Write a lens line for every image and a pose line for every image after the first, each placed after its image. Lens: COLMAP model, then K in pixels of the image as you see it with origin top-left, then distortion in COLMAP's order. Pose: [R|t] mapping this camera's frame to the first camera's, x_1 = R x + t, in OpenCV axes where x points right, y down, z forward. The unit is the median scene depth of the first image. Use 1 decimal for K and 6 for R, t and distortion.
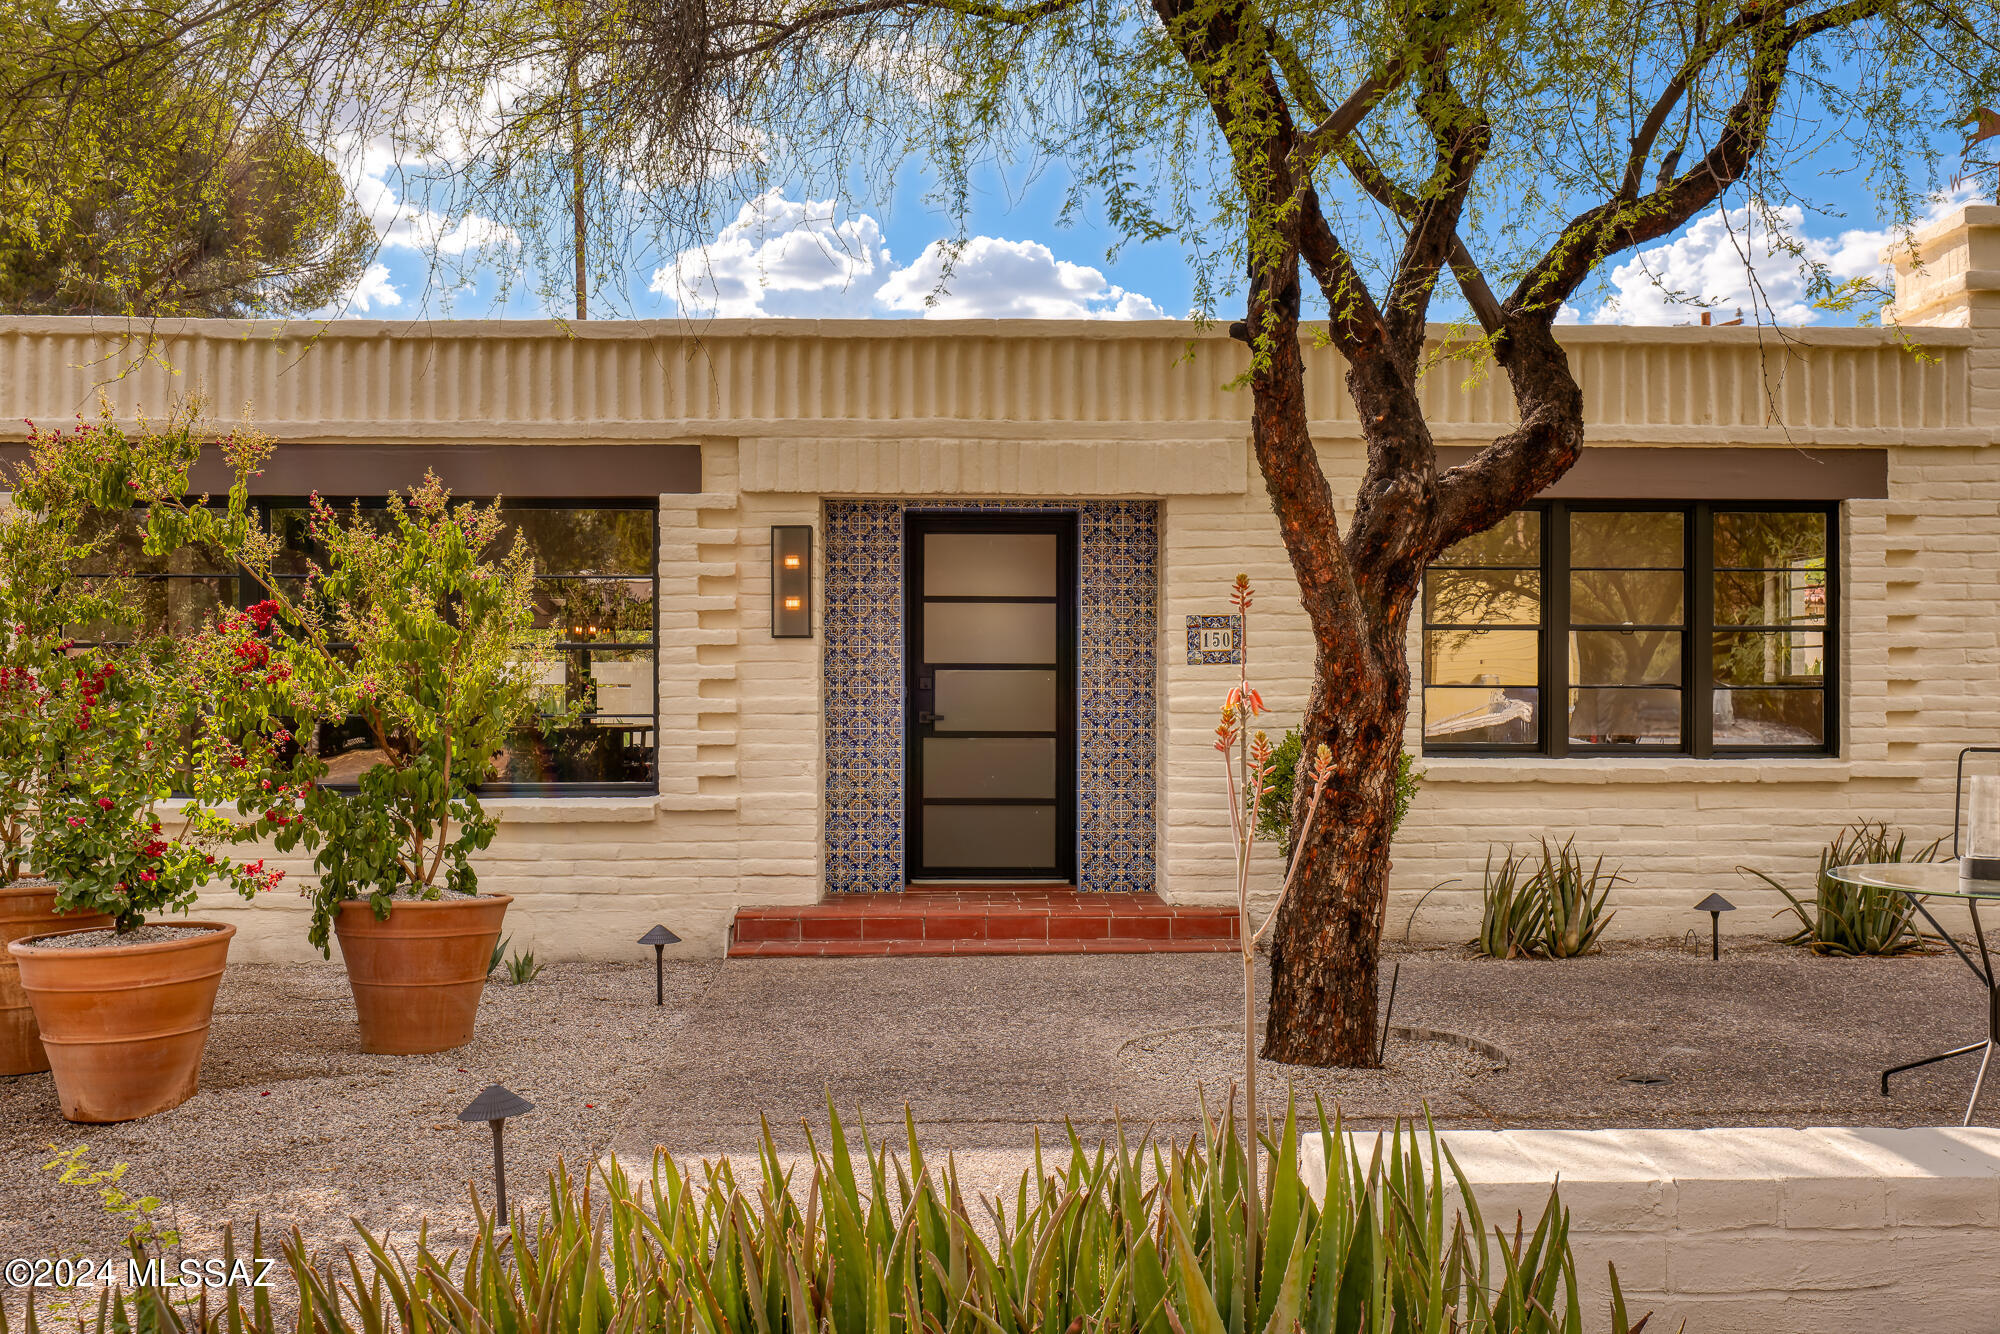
lens RADIAL K [[1855.8, 0, 1000.0], [0, 1855.8, 667.0], [0, 0, 1]] dist [-0.018859, -0.006769]
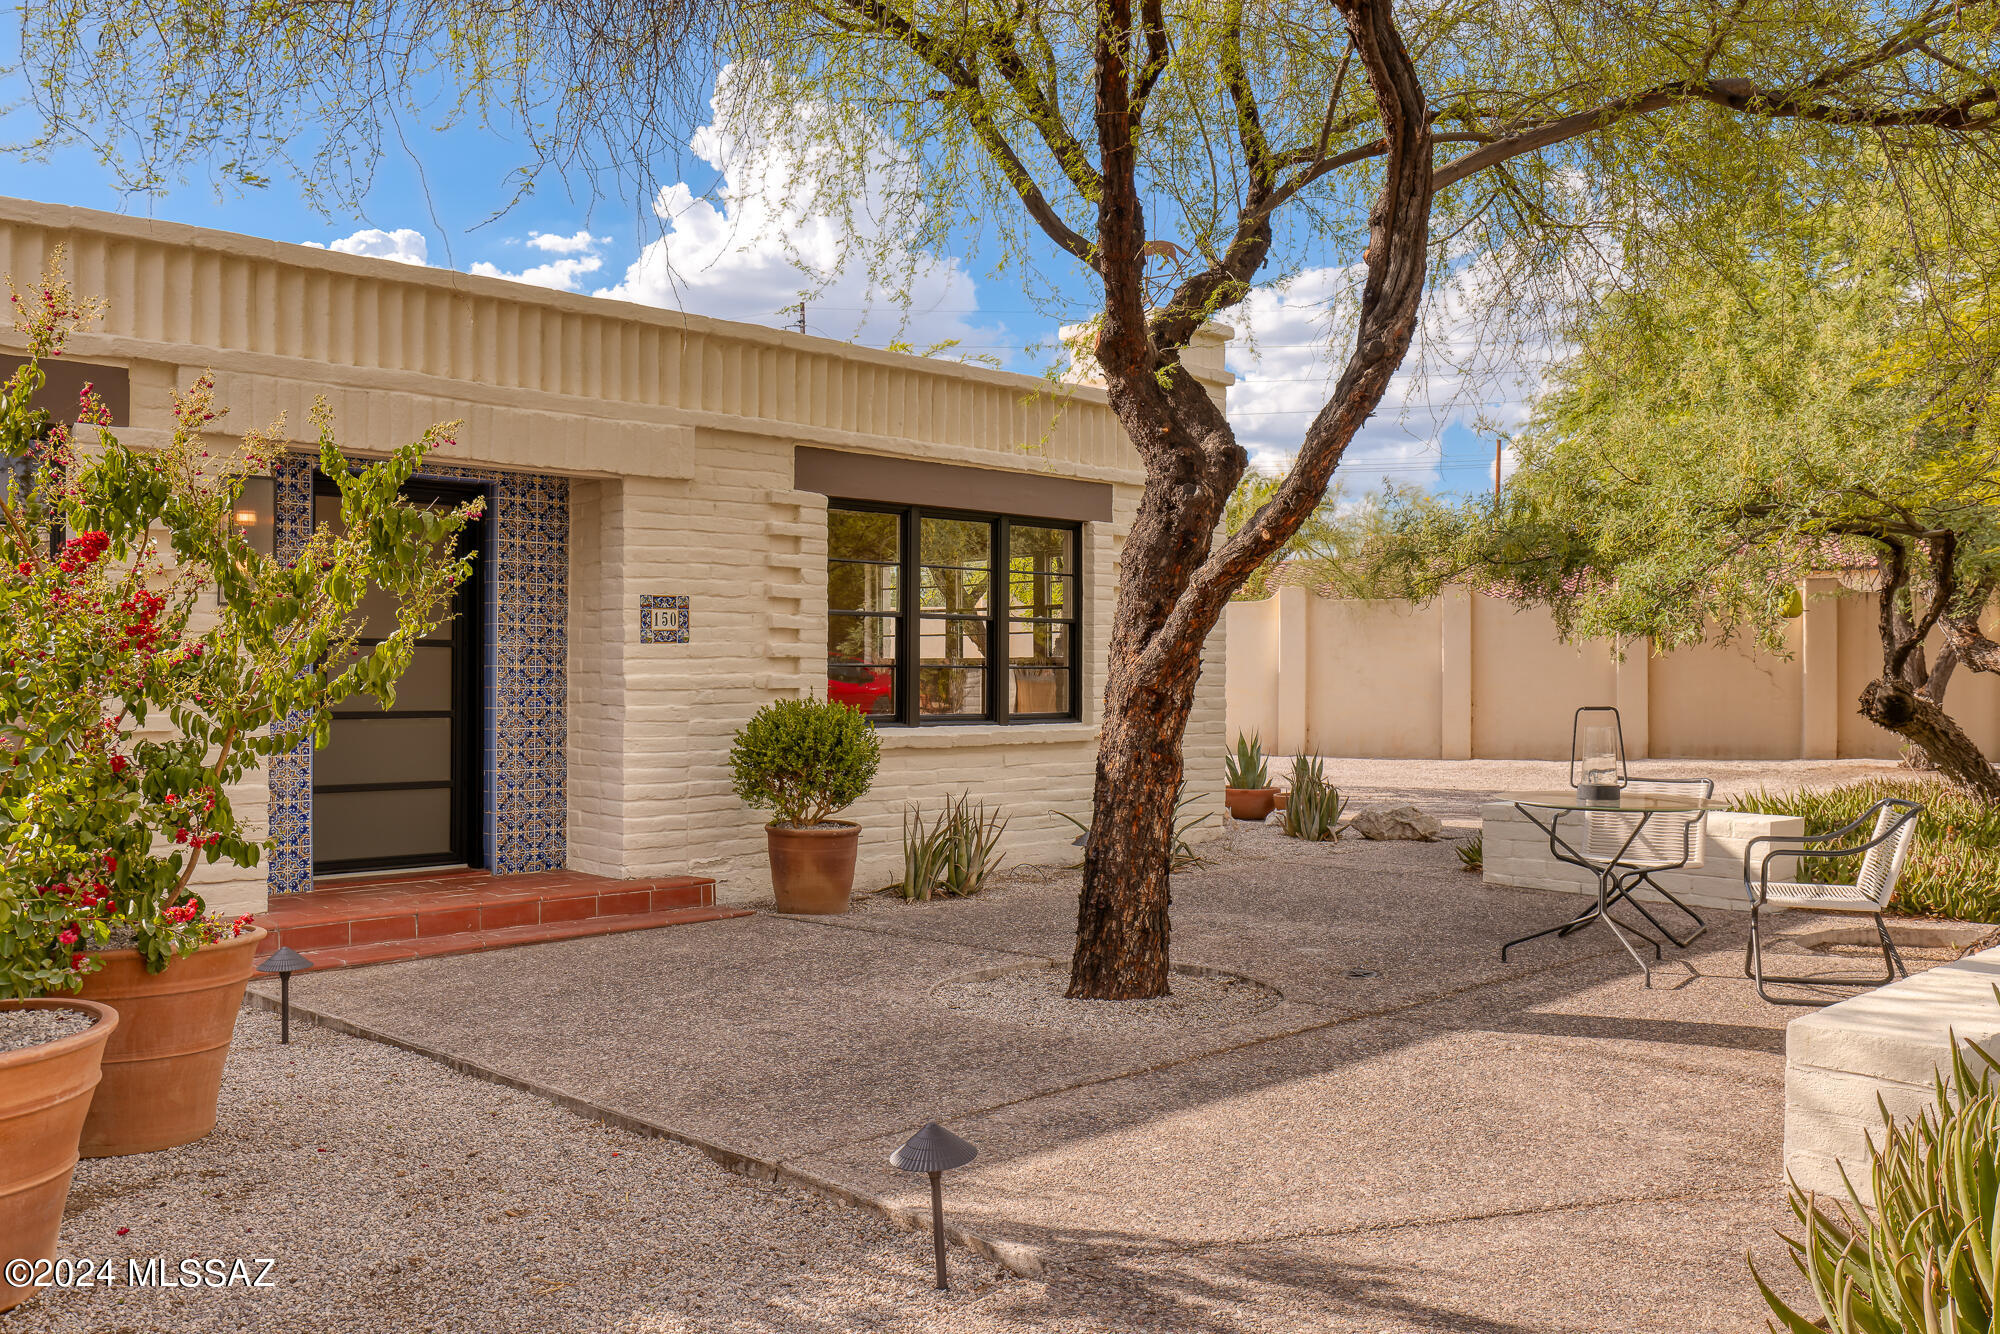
lens RADIAL K [[1625.3, 0, 1000.0], [0, 1625.3, 667.0], [0, 0, 1]] dist [-0.006020, -0.002080]
pose [[0.745936, 0.003227, 0.666010, -0.342082], [-0.009037, 0.999945, 0.005276, 0.005410], [-0.665957, -0.009954, 0.745924, 0.197914]]
